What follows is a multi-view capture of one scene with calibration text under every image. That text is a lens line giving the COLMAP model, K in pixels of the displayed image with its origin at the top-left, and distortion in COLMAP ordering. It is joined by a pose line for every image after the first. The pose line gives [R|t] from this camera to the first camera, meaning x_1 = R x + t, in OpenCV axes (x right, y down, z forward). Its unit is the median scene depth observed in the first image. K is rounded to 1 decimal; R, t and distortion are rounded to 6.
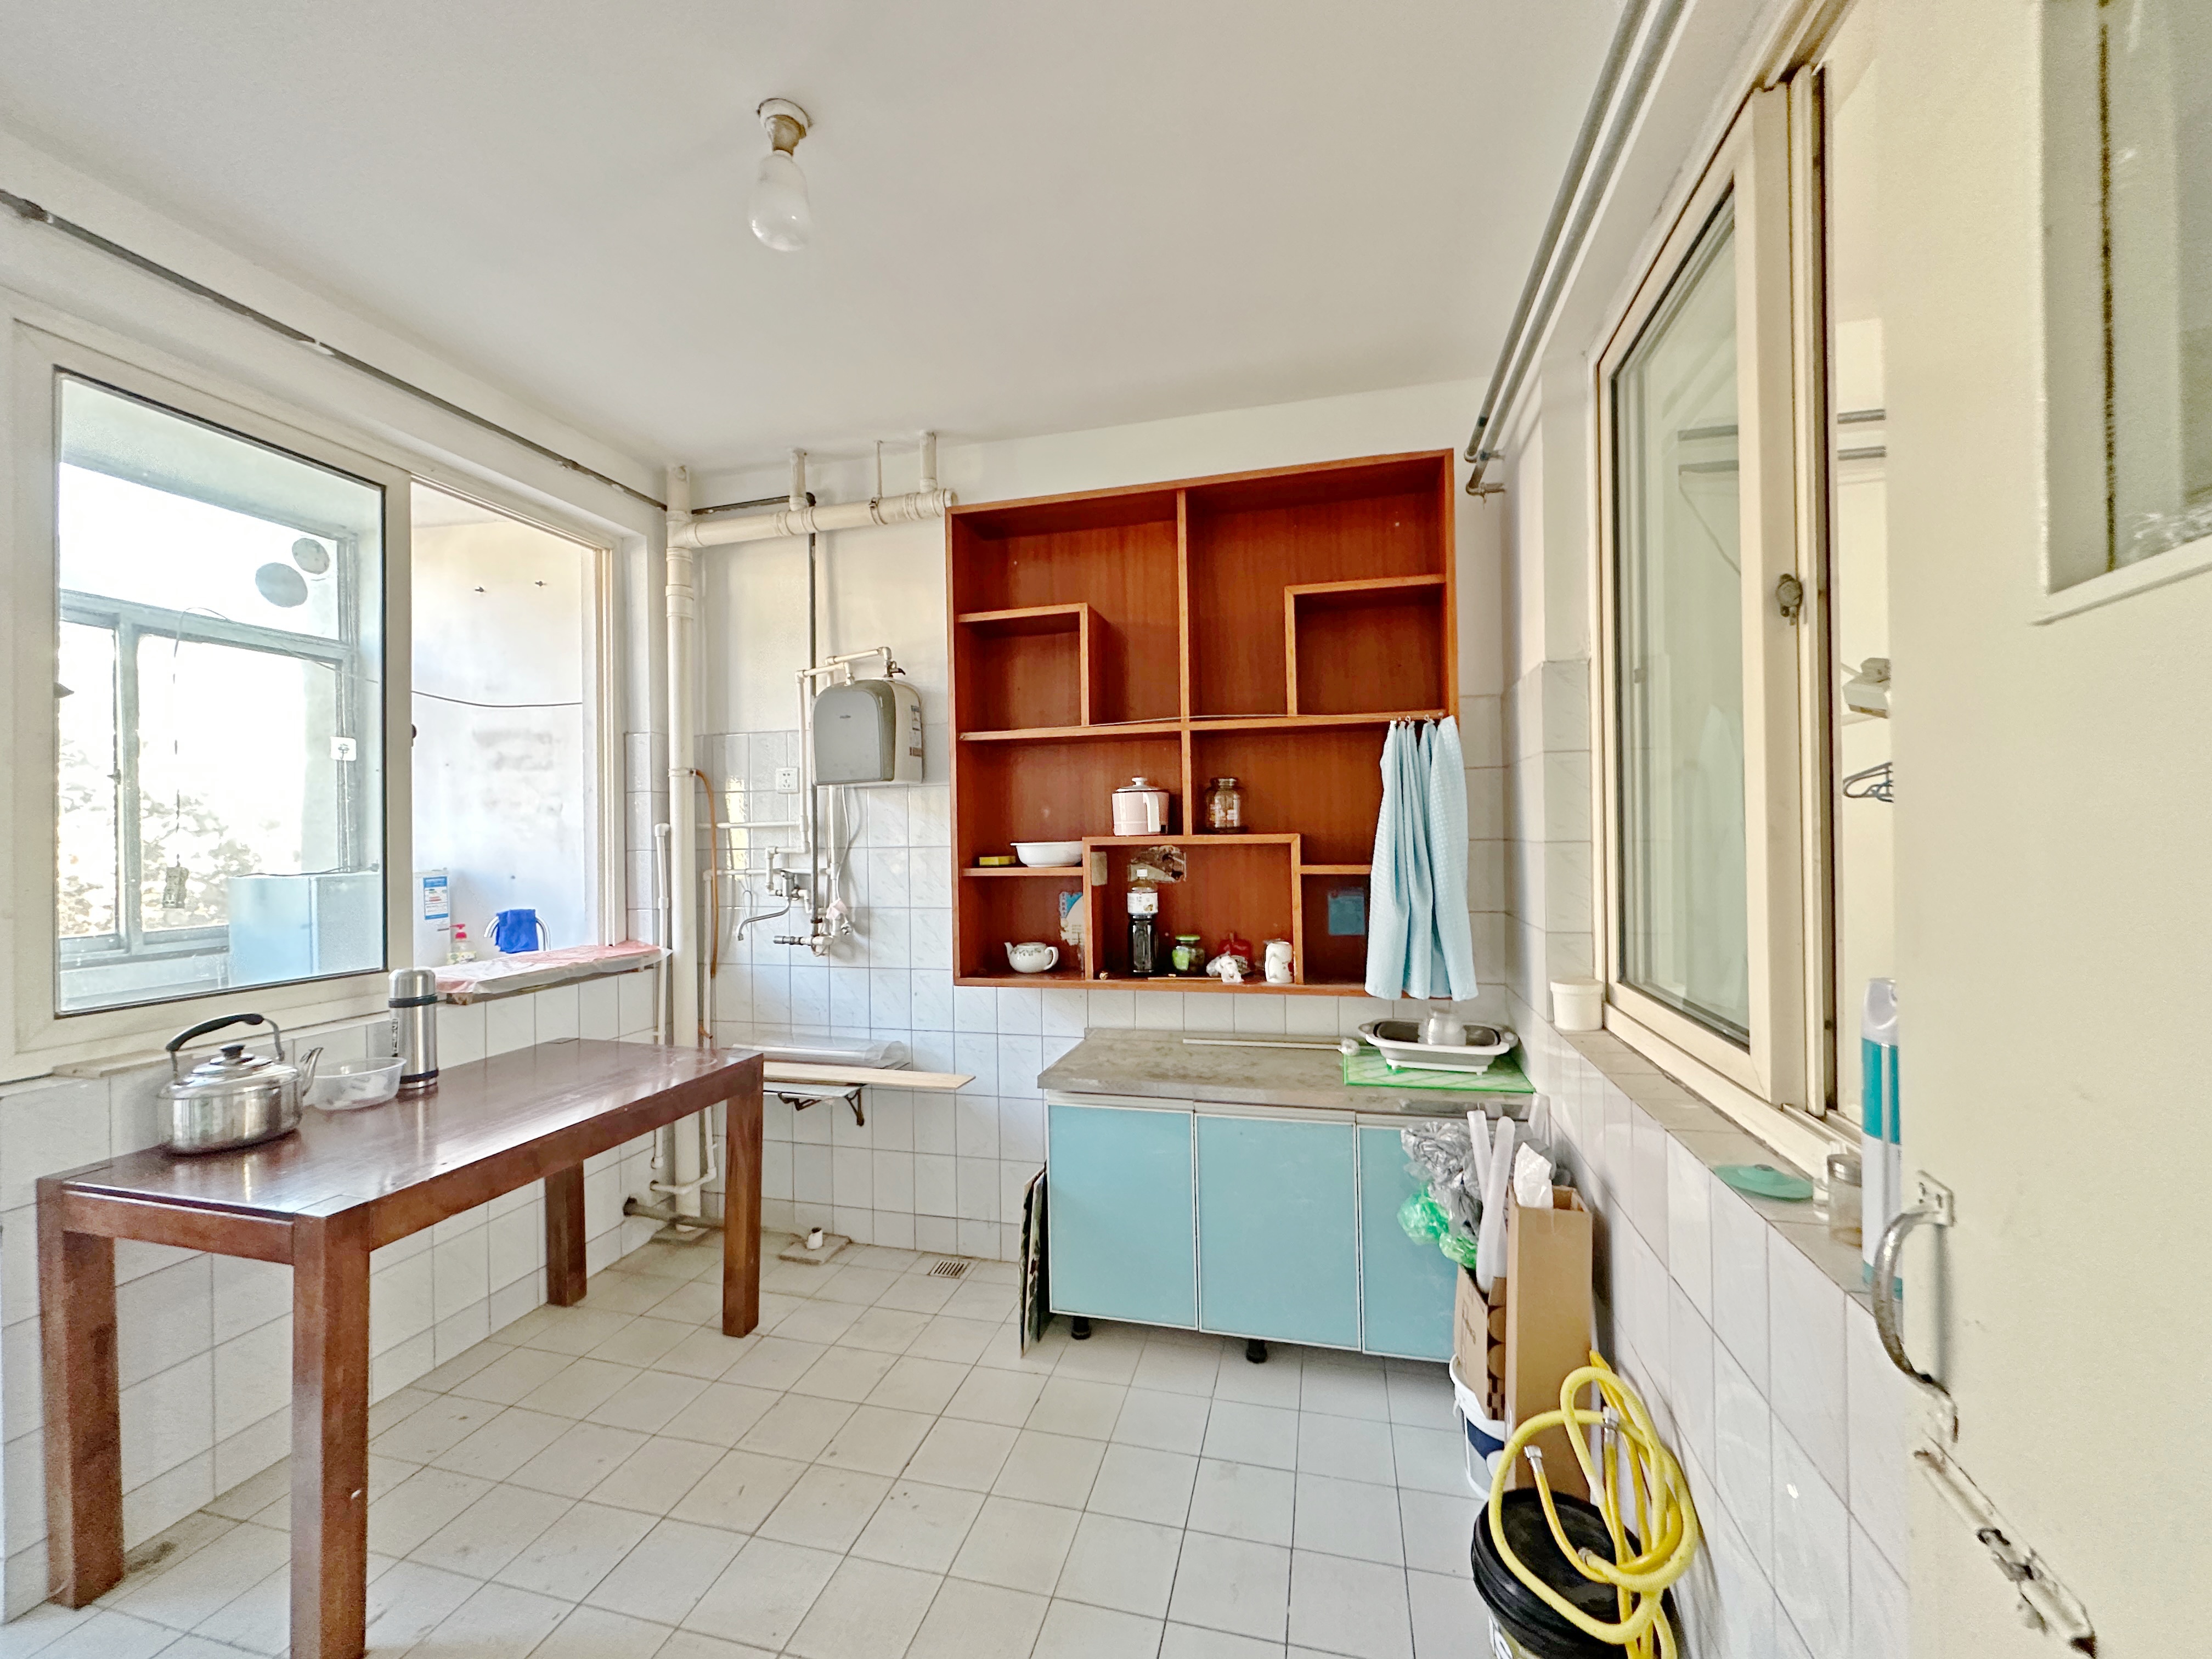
lens RADIAL K [[878.3, 0, 1101.3], [0, 878.3, 834.1], [0, 0, 1]] dist [0.000873, -0.000068]
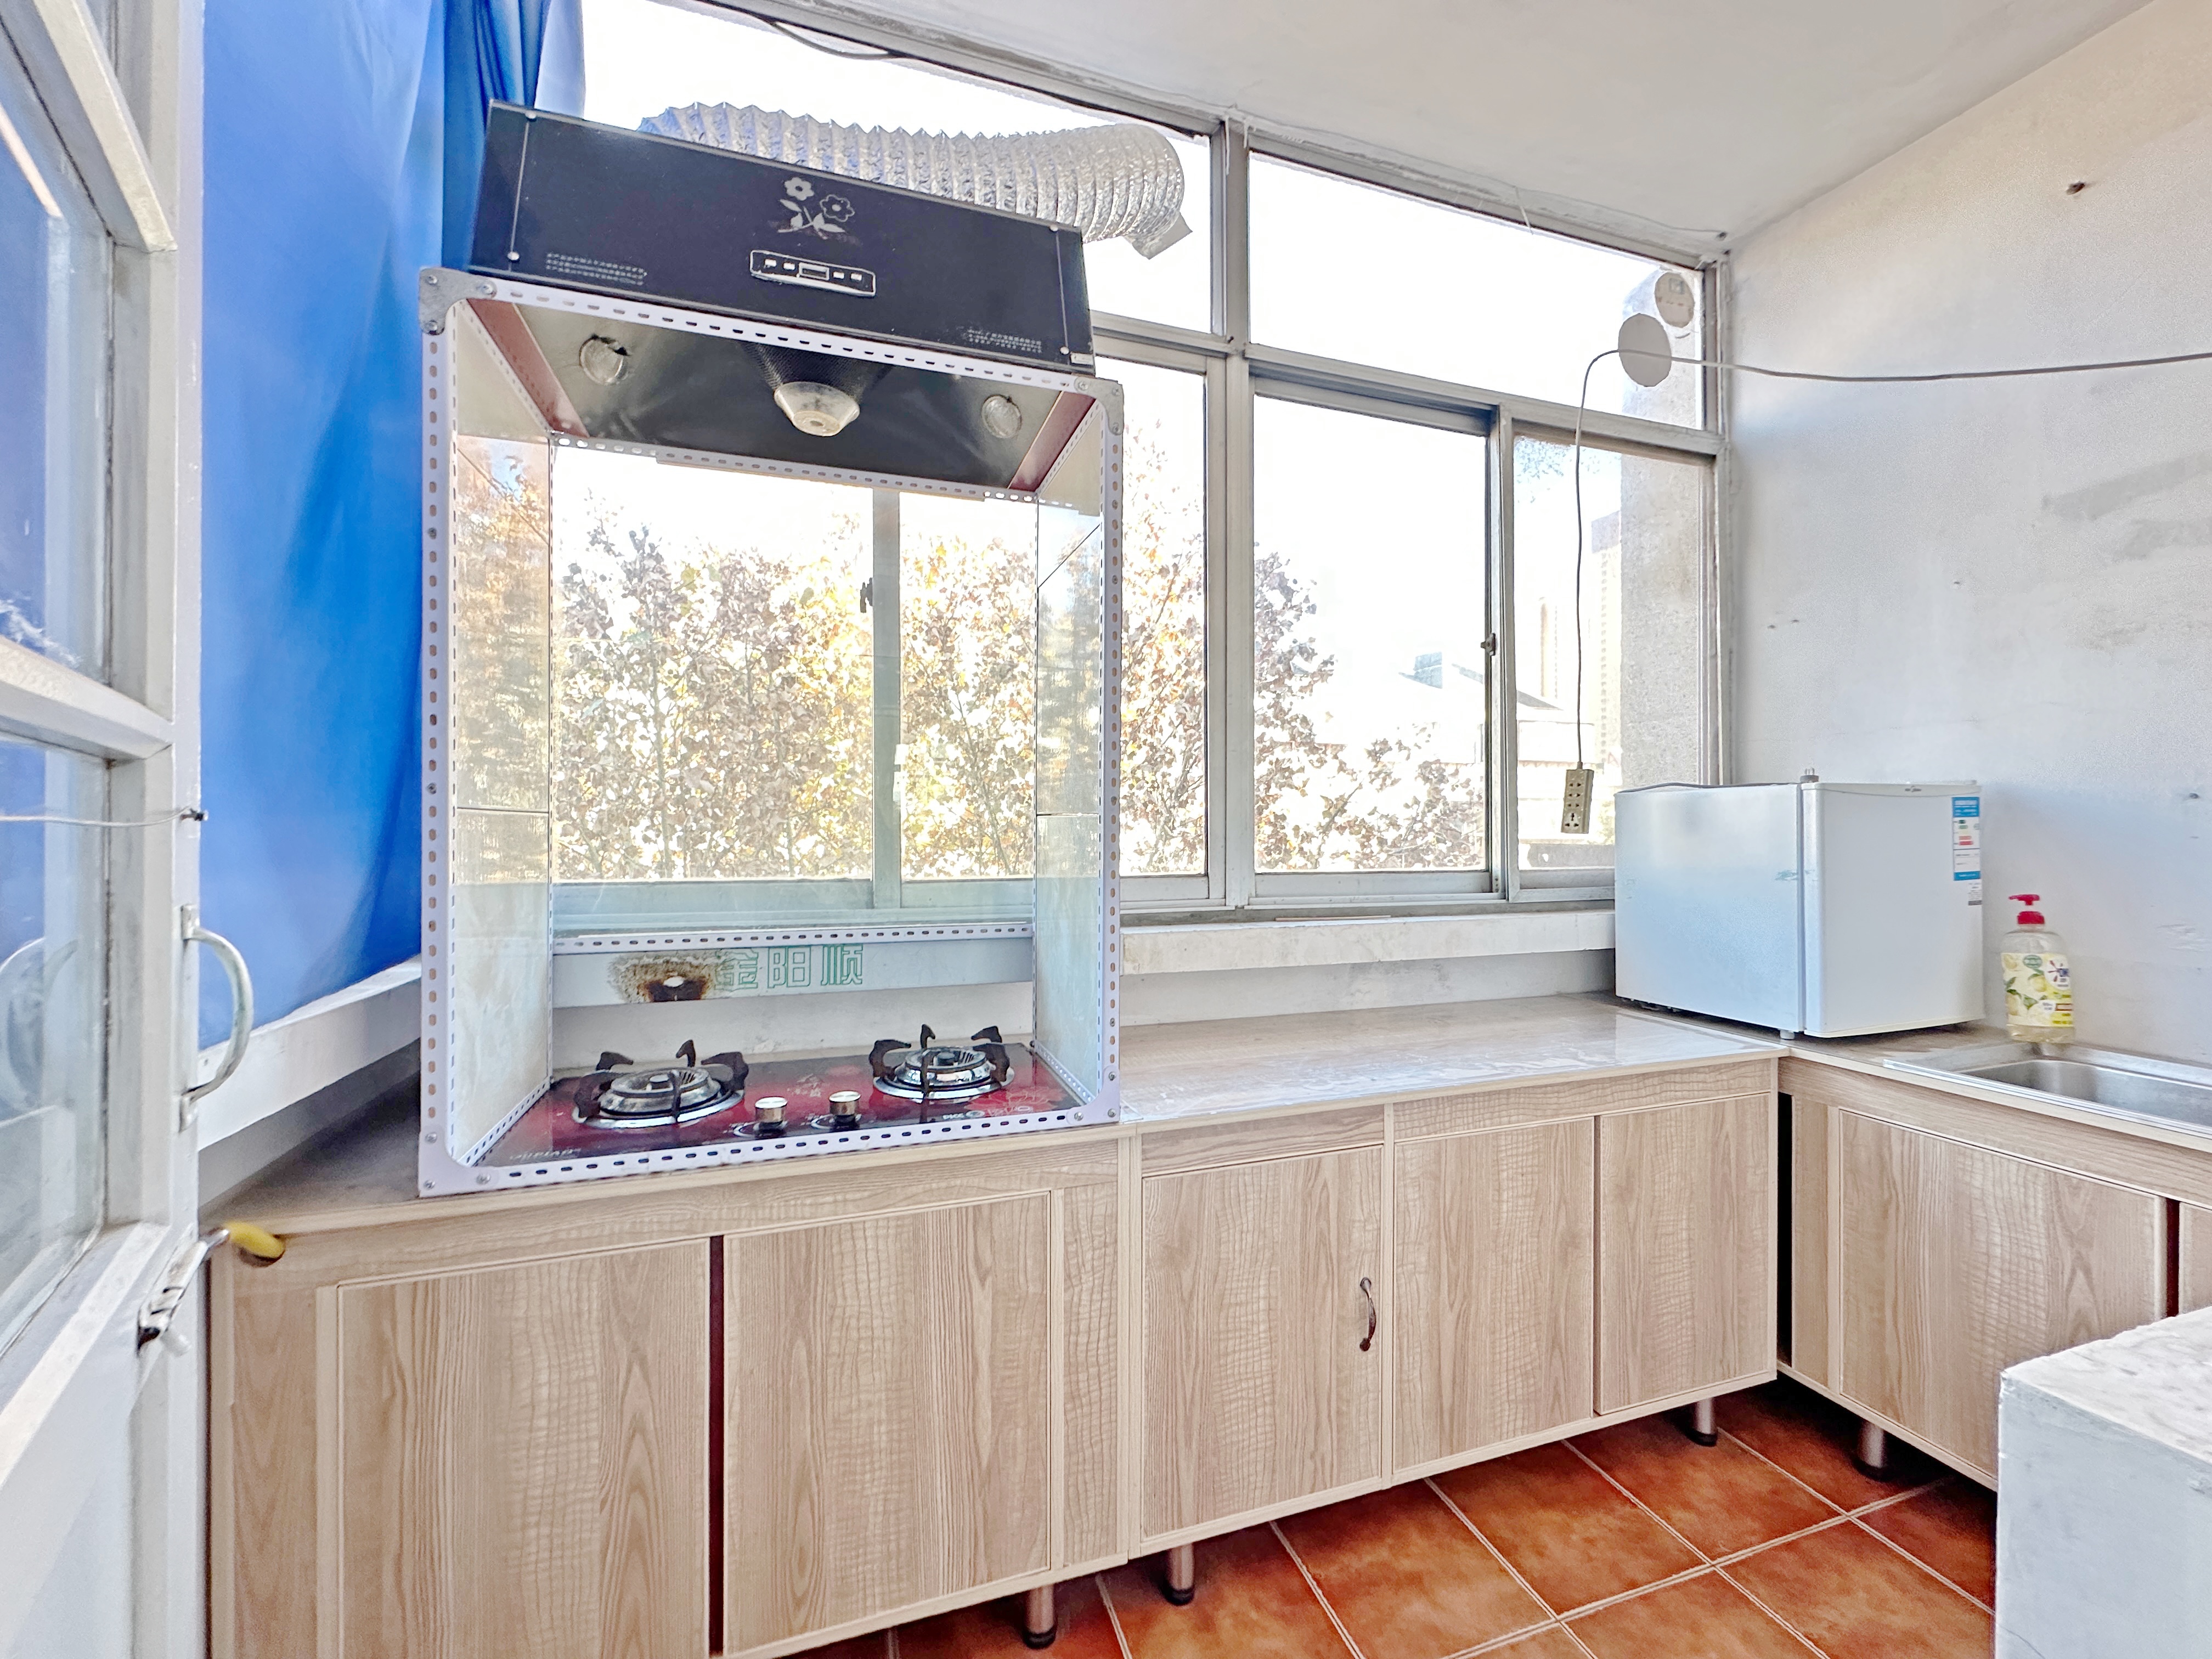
lens RADIAL K [[878.3, 0, 1105.1], [0, 878.3, 823.4], [0, 0, 1]] dist [0.000873, -0.000068]
pose [[0.547913, 0.011176, -0.836461, -0.604614], [-0.003336, 0.999932, 0.011175, 0.059752], [0.836529, -0.003333, 0.547913, 0.312676]]
